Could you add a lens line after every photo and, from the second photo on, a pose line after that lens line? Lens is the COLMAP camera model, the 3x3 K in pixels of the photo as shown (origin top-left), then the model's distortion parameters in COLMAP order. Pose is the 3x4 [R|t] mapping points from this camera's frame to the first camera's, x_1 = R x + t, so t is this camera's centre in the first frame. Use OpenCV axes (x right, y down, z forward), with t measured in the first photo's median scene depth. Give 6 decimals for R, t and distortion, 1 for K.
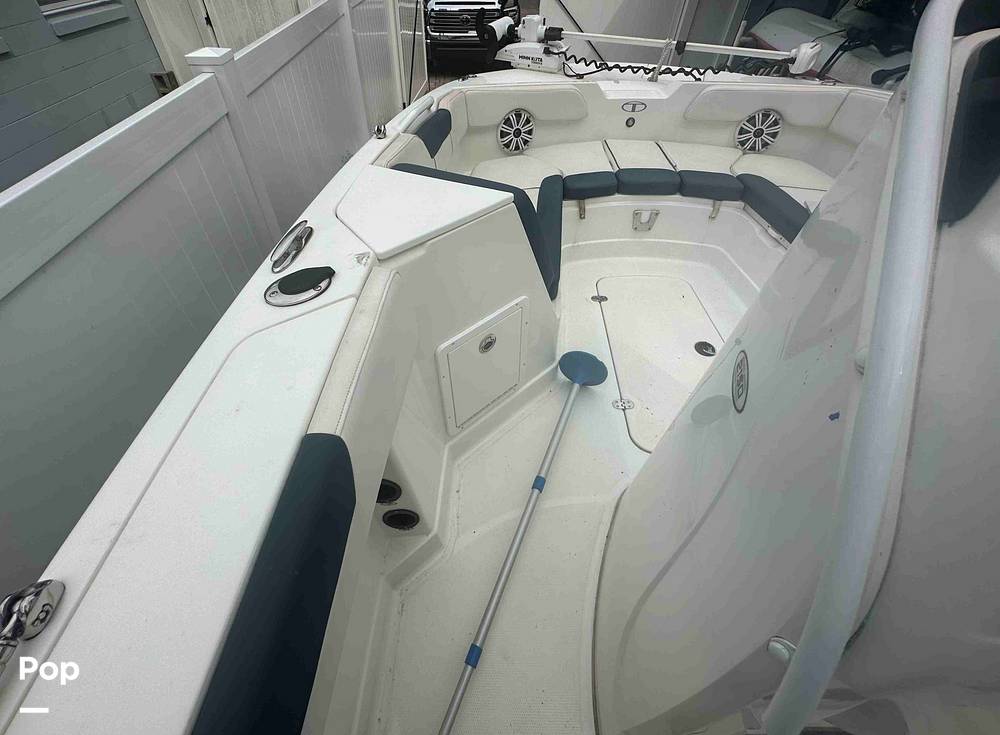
lens RADIAL K [[433.4, 0, 500.8], [0, 433.4, 359.5], [0, 0, 1]] dist [-0.000873, -0.000158]
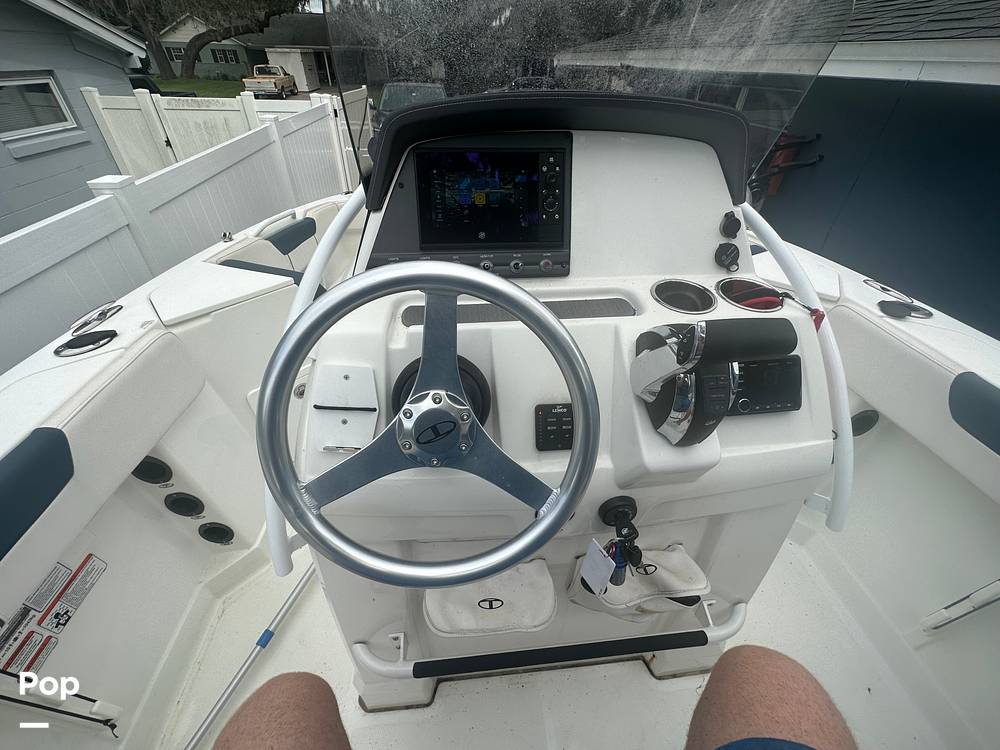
lens RADIAL K [[403.9, 0, 497.0], [0, 403.9, 374.9], [0, 0, 1]] dist [-0.004308, 0.000487]
pose [[0.994230, -0.053802, 0.092802, 0.423700], [0.065933, 0.988915, -0.133044, 0.111689], [-0.084615, 0.138395, 0.986756, -0.231876]]
